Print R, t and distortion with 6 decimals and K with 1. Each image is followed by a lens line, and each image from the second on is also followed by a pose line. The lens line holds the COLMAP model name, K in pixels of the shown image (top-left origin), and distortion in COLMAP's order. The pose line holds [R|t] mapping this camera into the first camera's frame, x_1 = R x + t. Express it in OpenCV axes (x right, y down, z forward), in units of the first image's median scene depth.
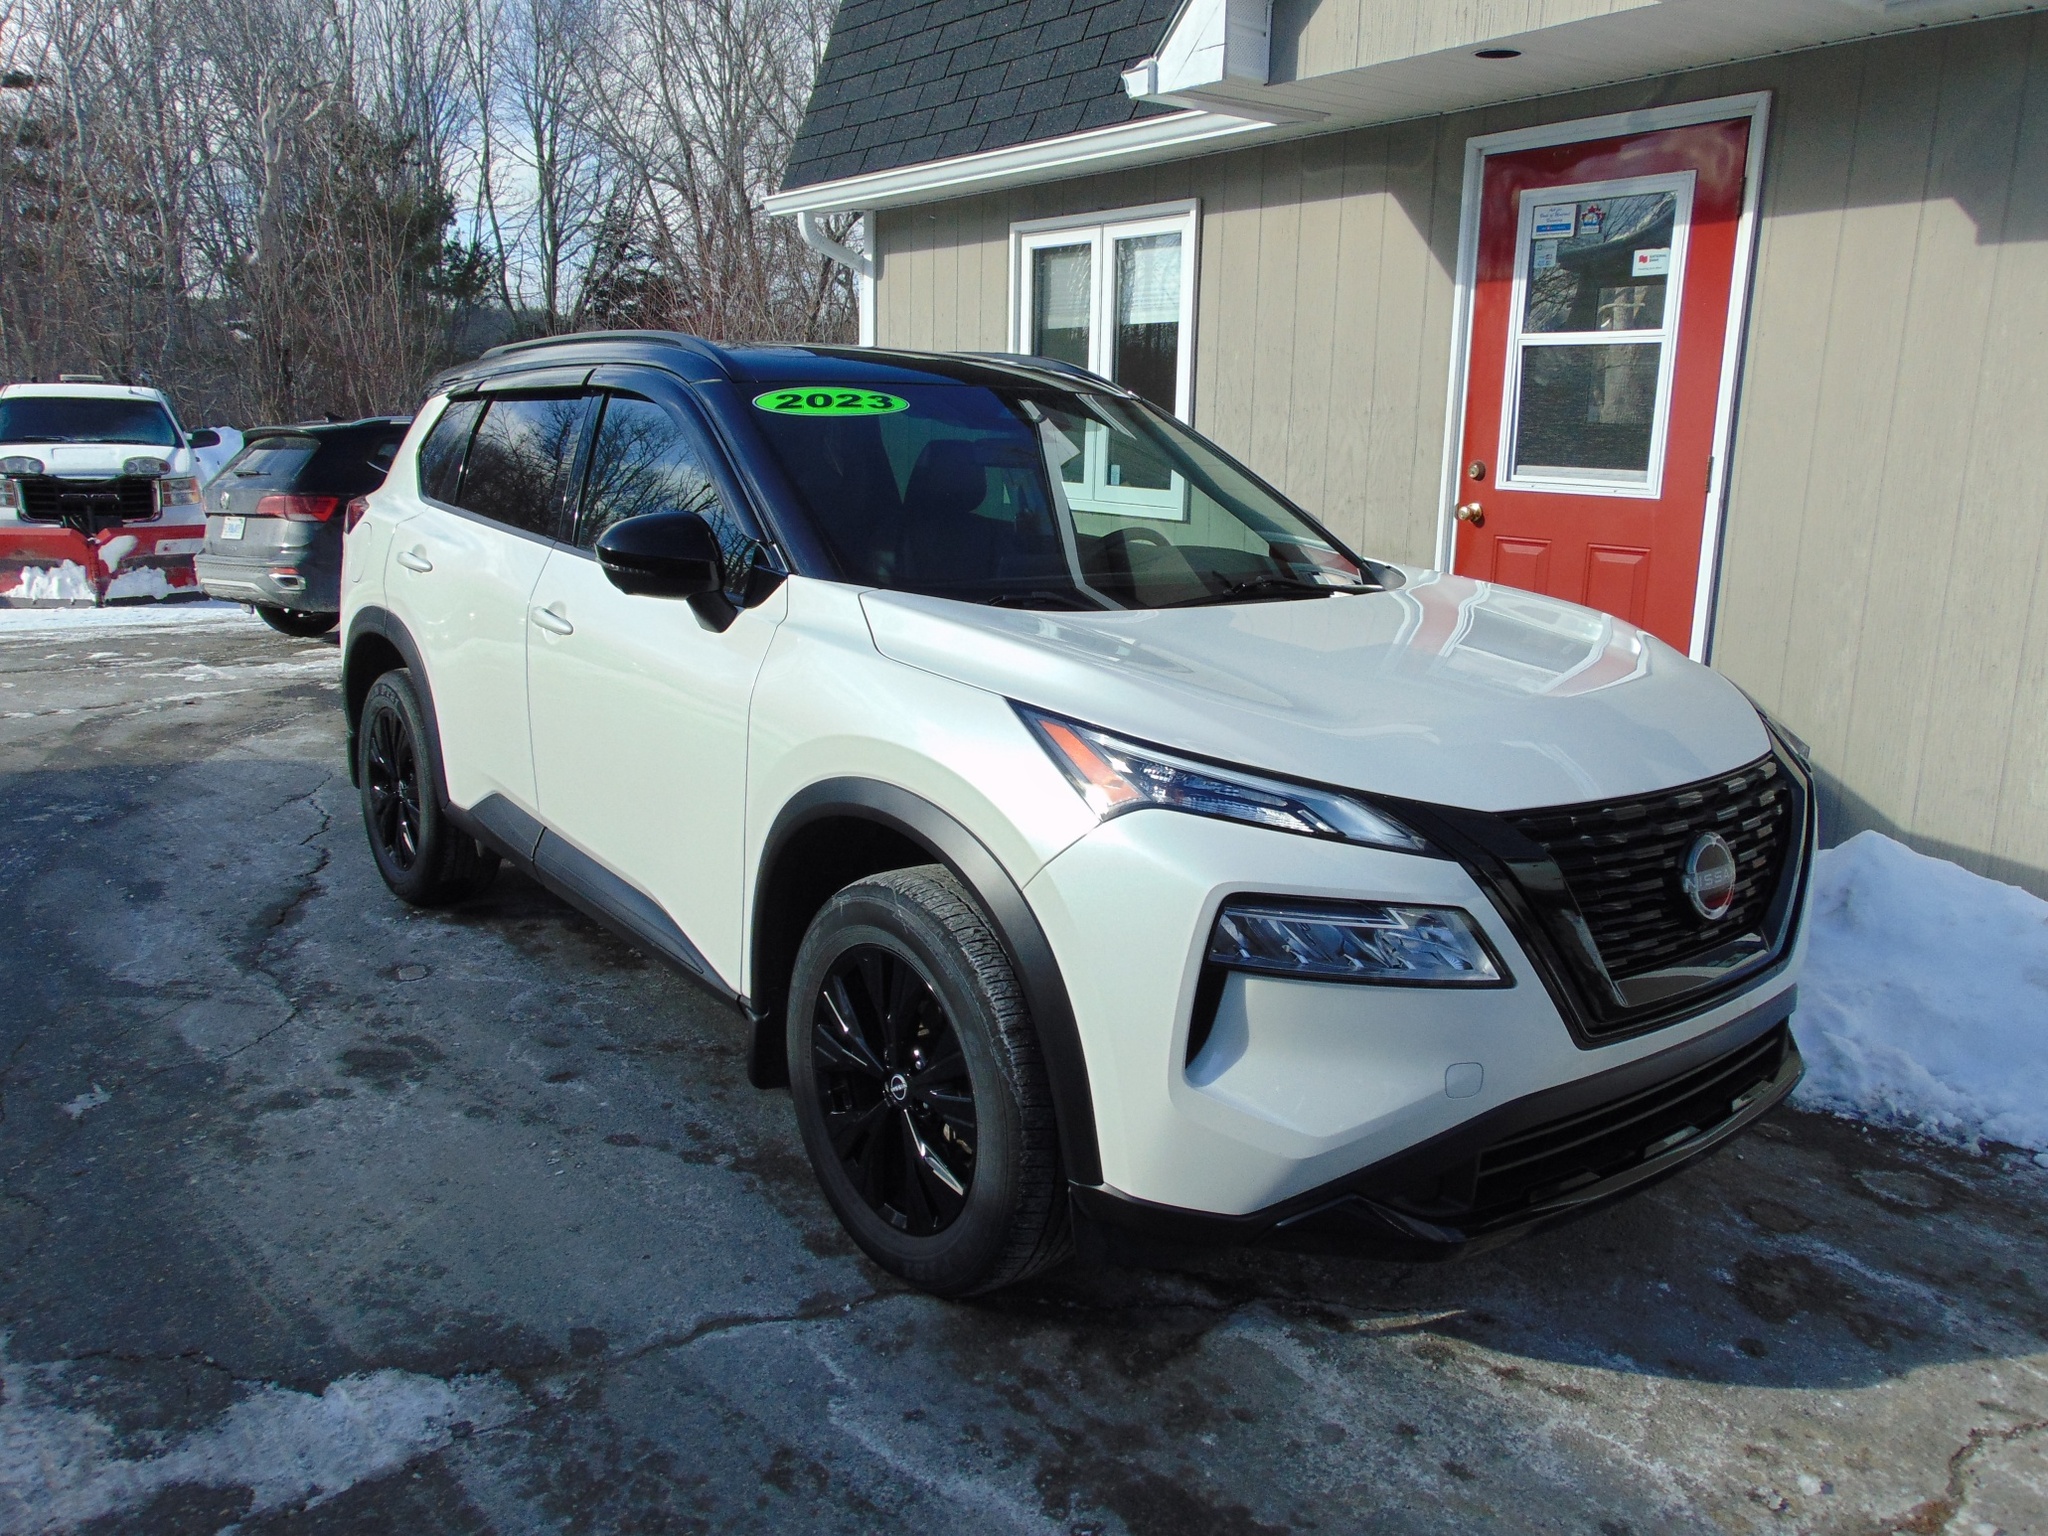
lens RADIAL K [[1549.9, 0, 1020.1], [0, 1549.9, 767.1], [0, 0, 1]] dist [-0.024292, 0.052762]
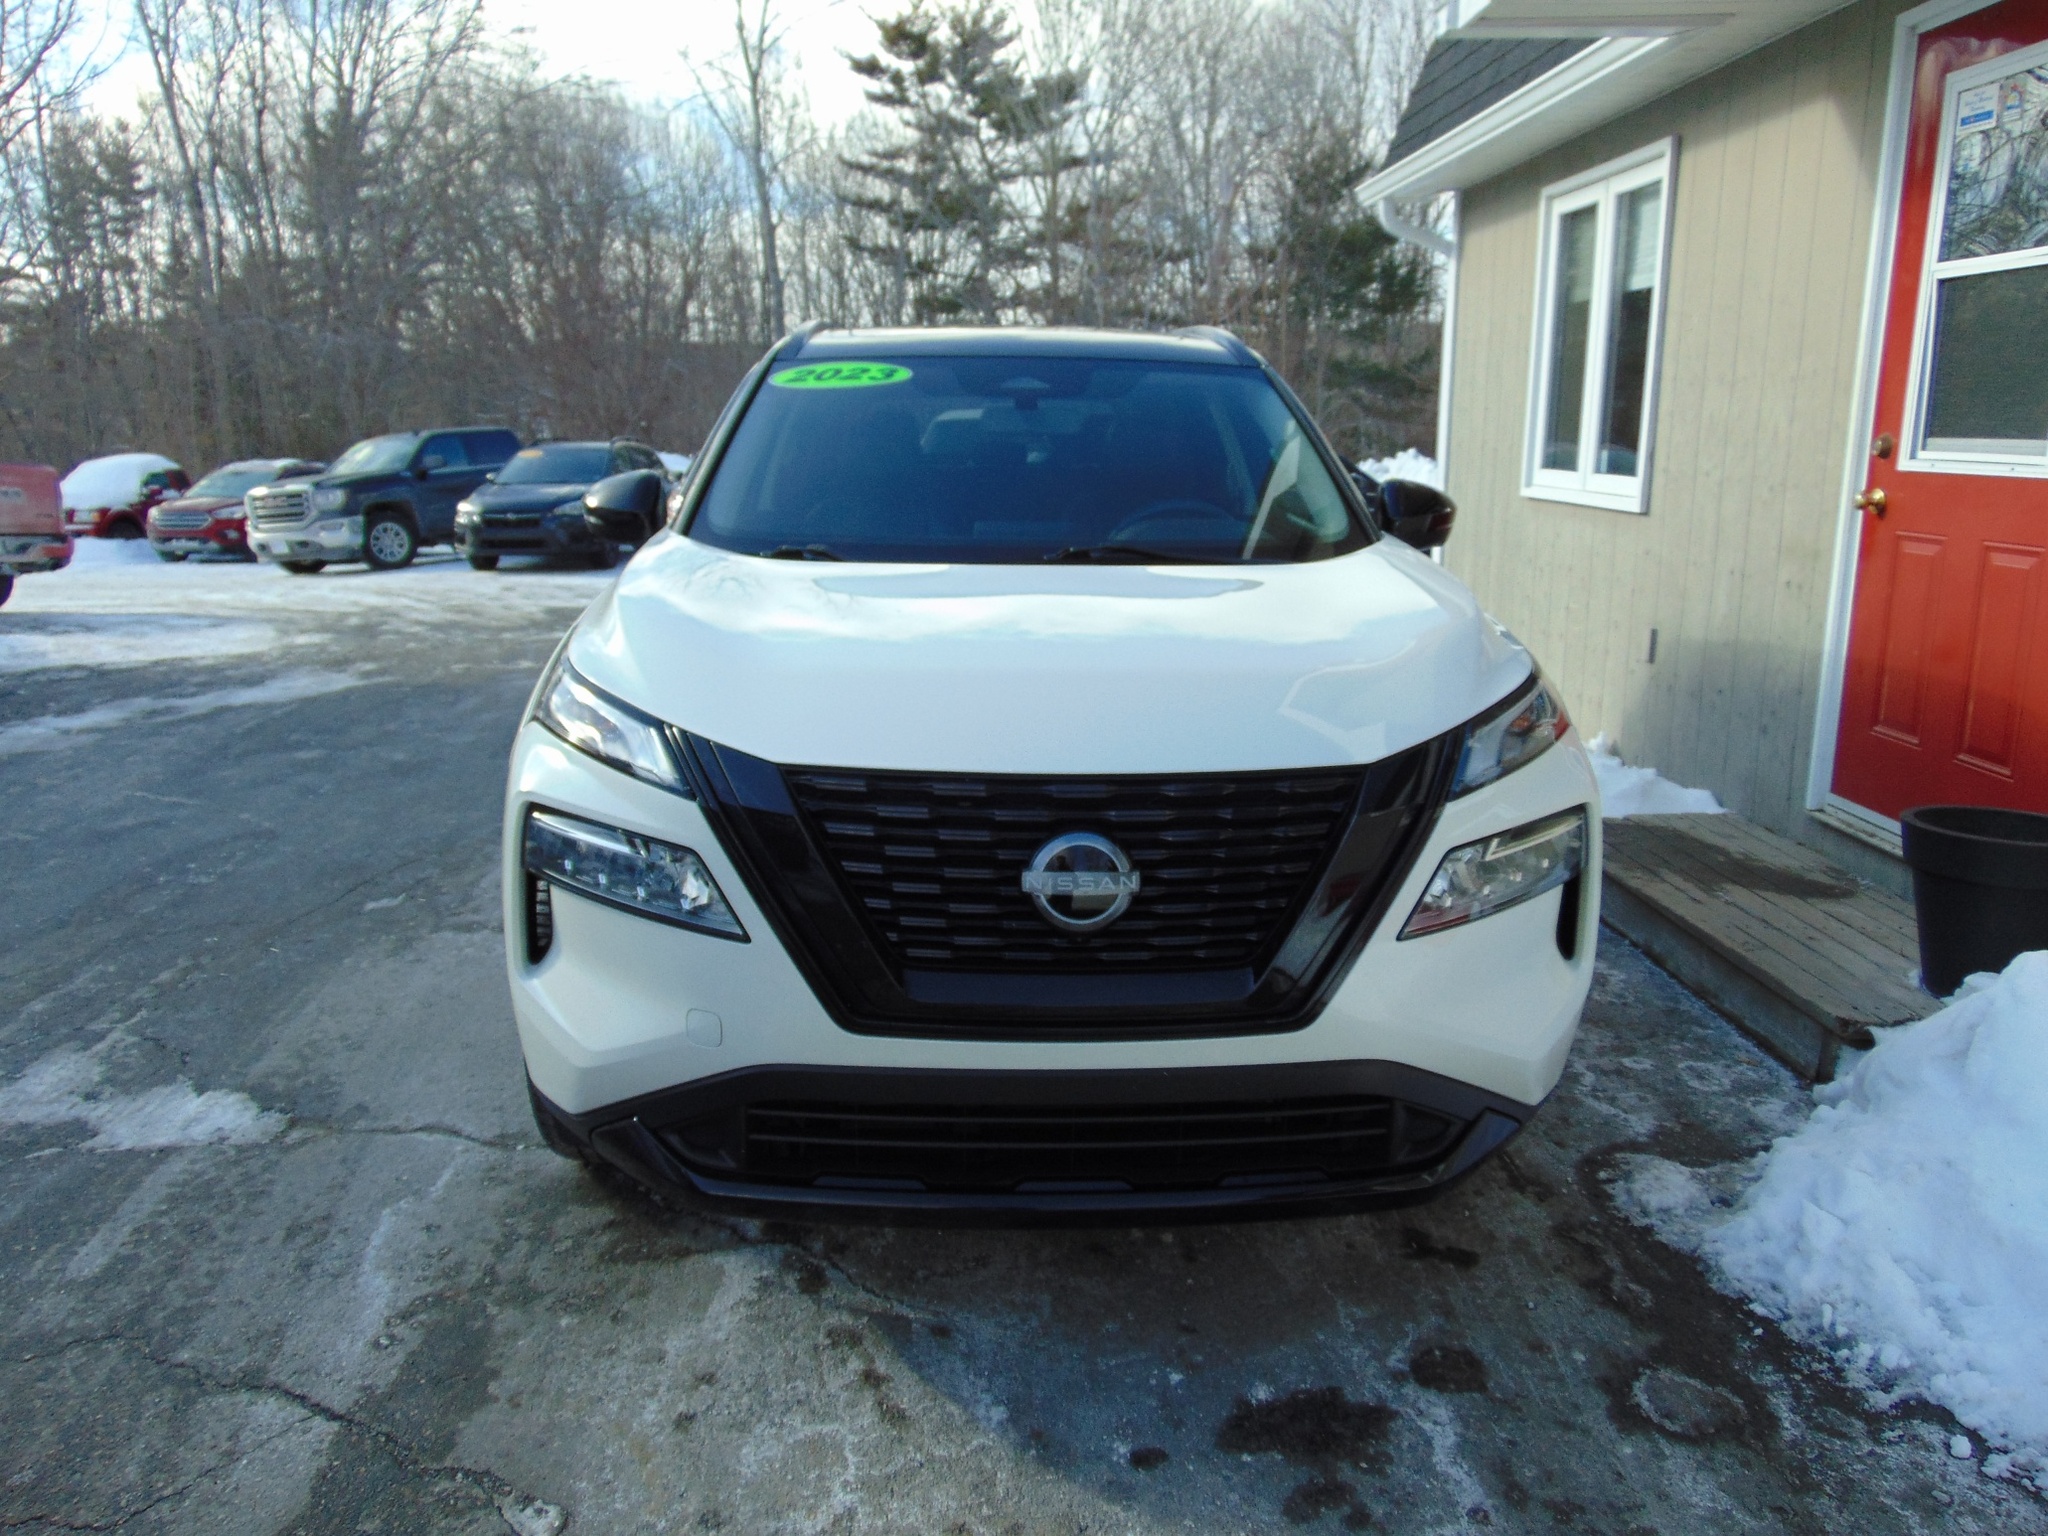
lens RADIAL K [[1542.2, 0, 1003.4], [0, 1542.2, 763.8], [0, 0, 1]] dist [-0.013511, 0.041986]
pose [[0.809634, 0.109570, -0.576617, 0.525022], [-0.113336, 0.993116, 0.029578, -0.008792], [0.575889, 0.041404, 0.816479, 0.158725]]
